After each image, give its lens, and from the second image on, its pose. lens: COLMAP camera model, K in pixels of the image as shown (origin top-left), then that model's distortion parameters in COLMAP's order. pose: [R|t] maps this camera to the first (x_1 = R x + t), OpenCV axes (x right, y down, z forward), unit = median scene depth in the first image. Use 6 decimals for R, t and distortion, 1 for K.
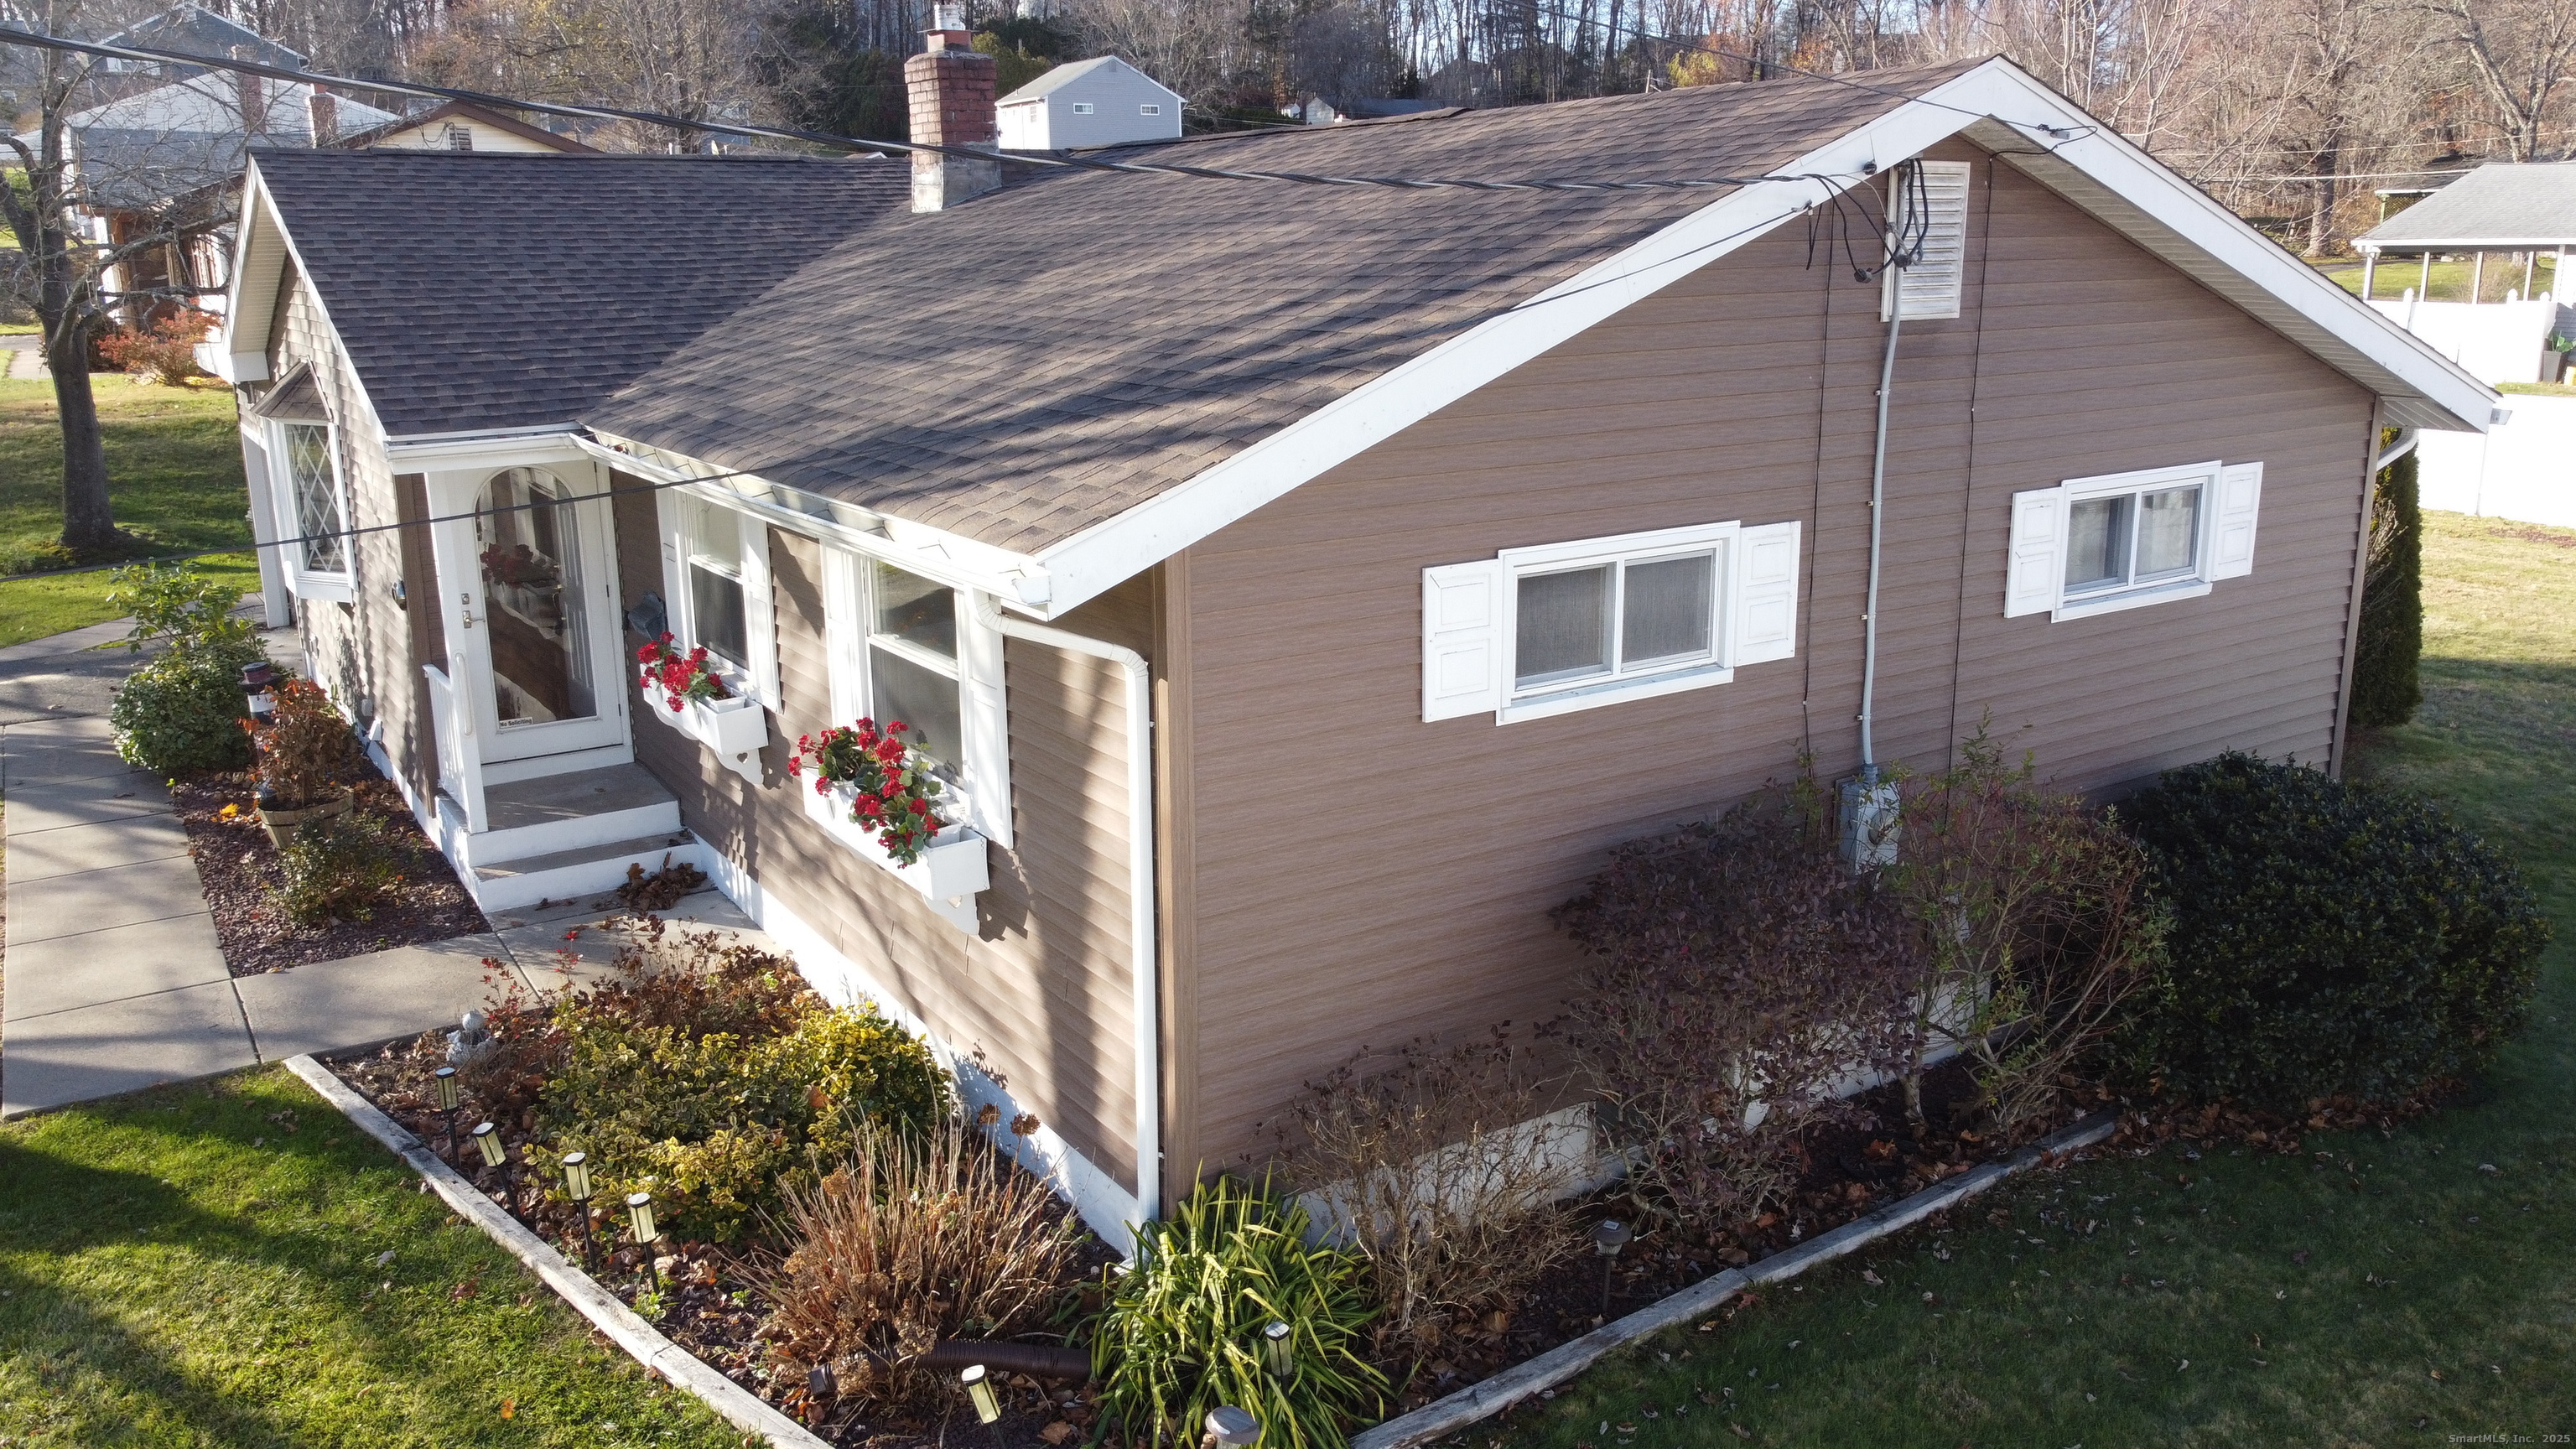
lens RADIAL K [[1951.0, 0, 1288.9], [0, 1951.0, 720.5], [0, 0, 1]] dist [-0.002114, -0.003848]
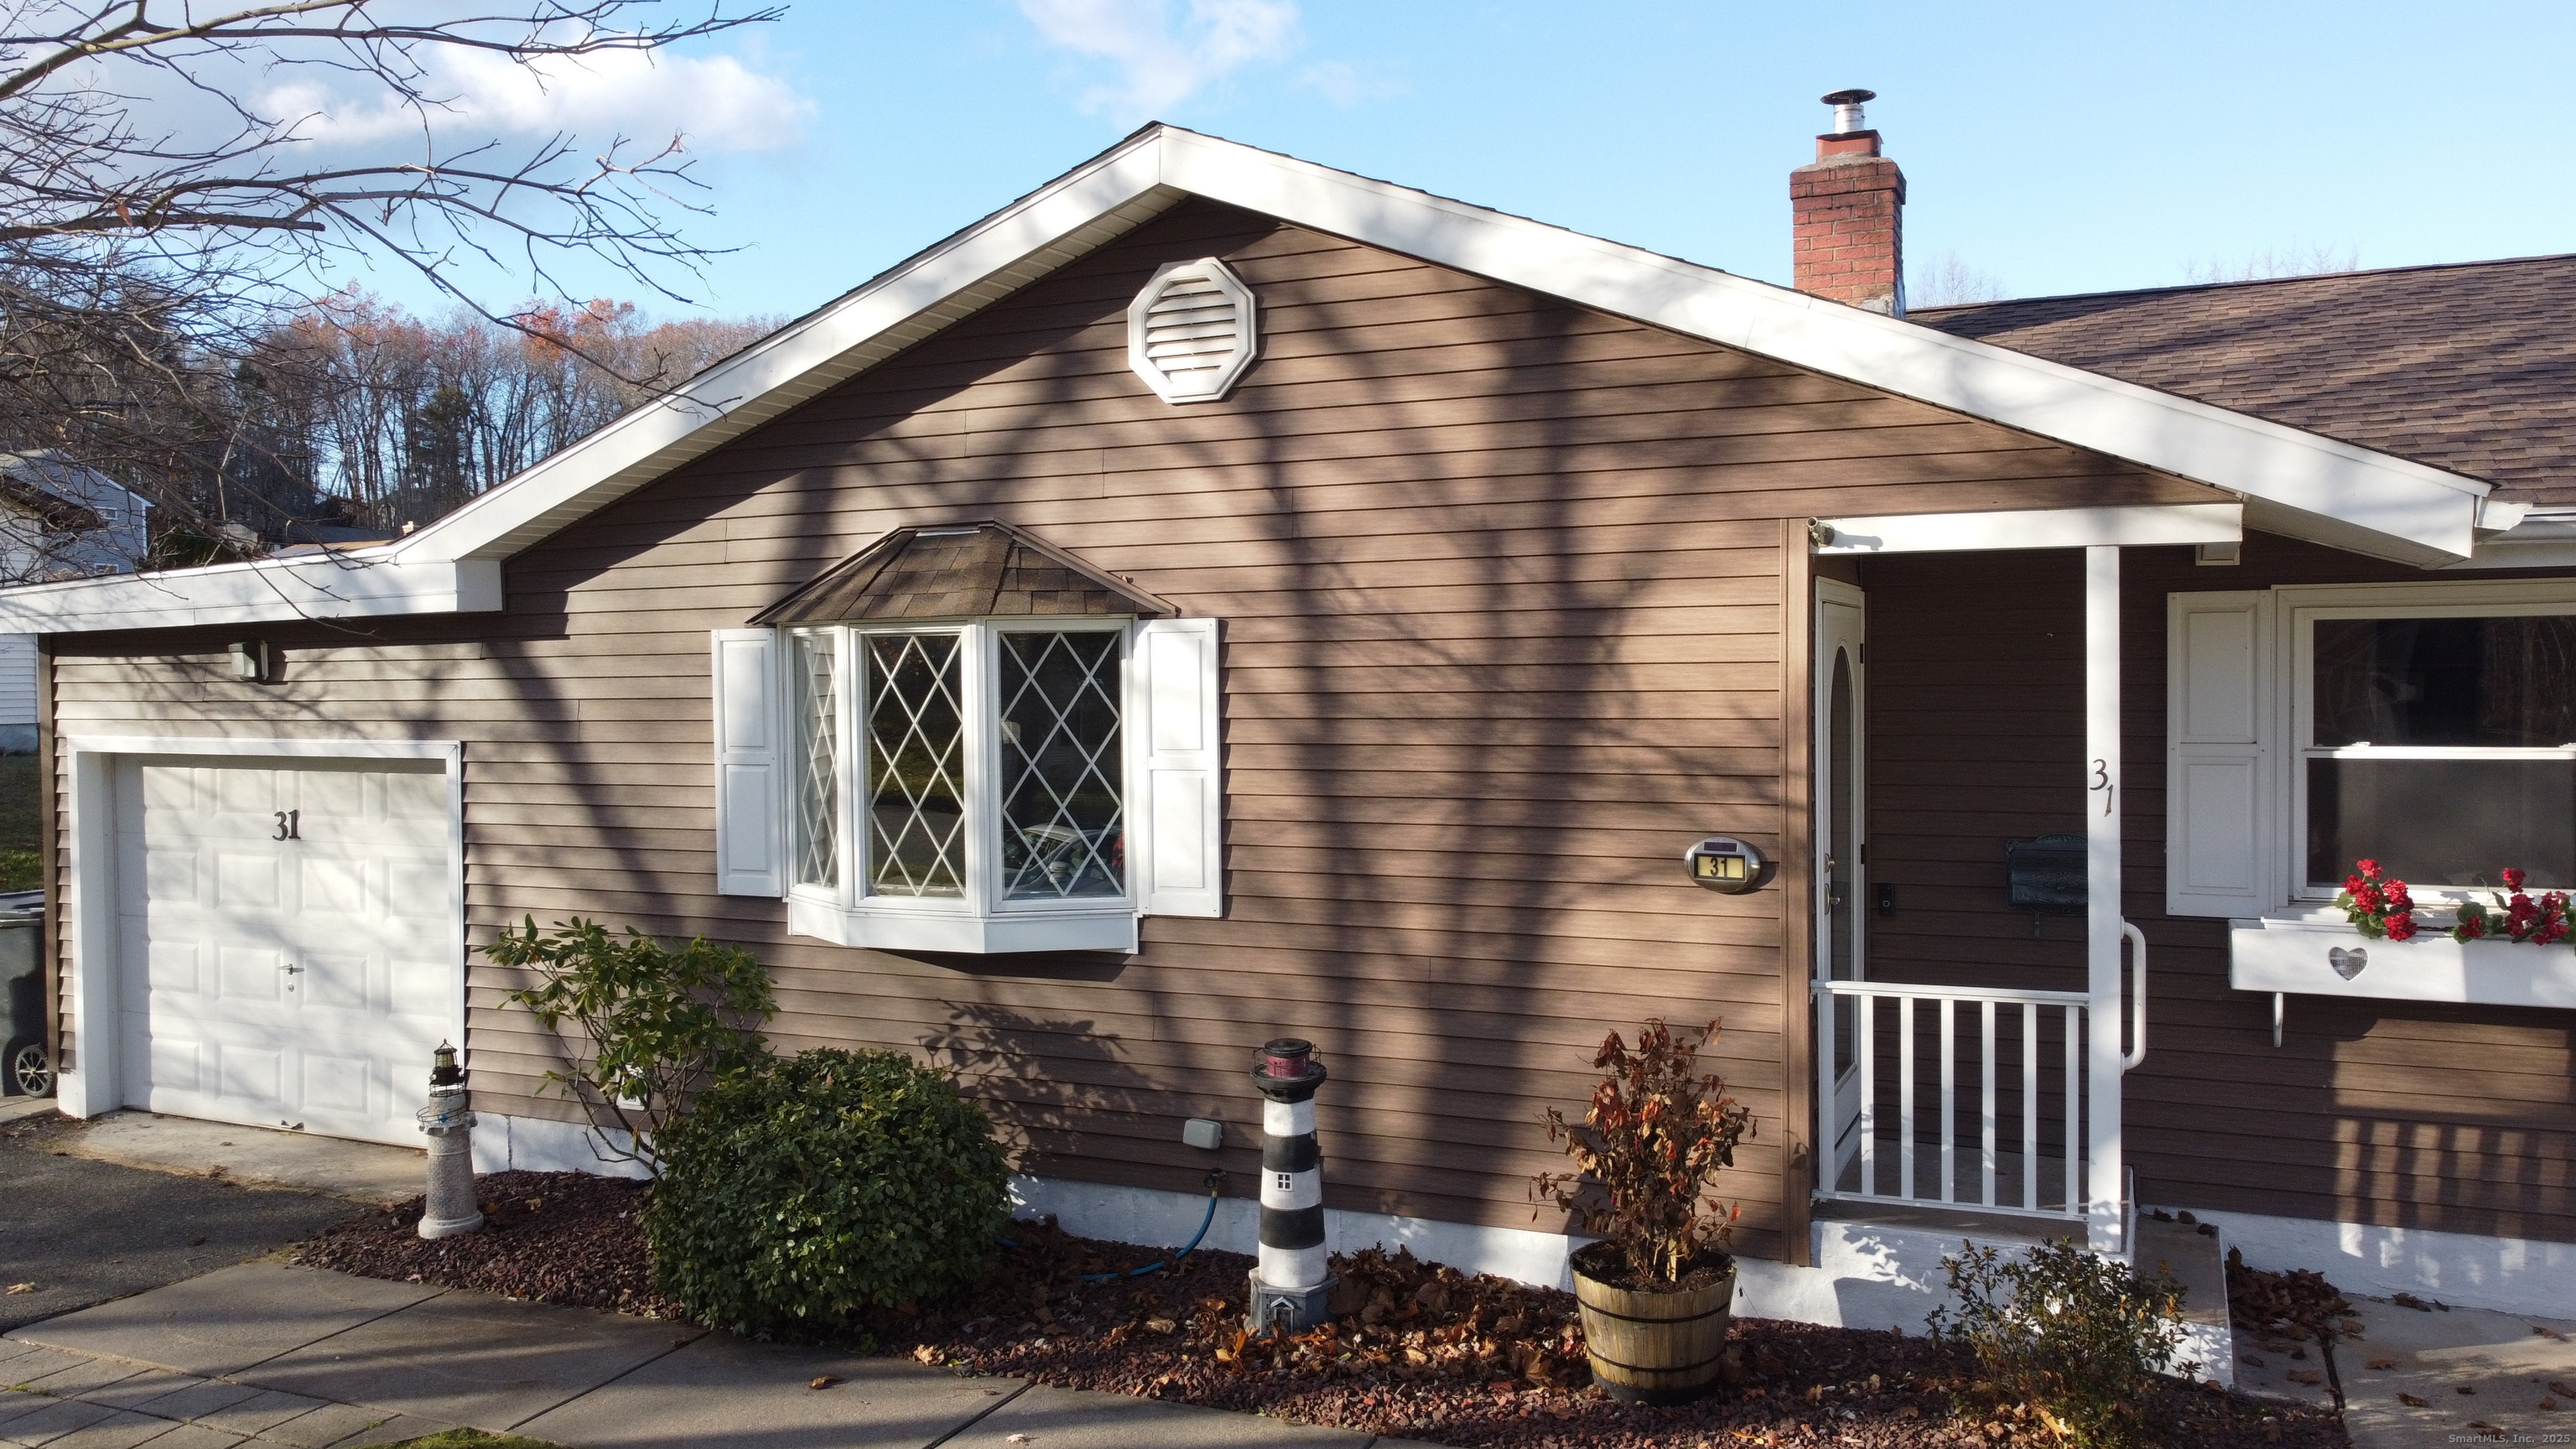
lens RADIAL K [[1944.7, 0, 1288.0], [0, 1944.7, 724.5], [0, 0, 1]] dist [0.004022, -0.007401]
pose [[0.843474, -0.010851, 0.537060, -1.019582], [0.132986, 0.972891, -0.189203, -0.015998], [-0.520448, 0.231010, 0.822051, 0.699039]]
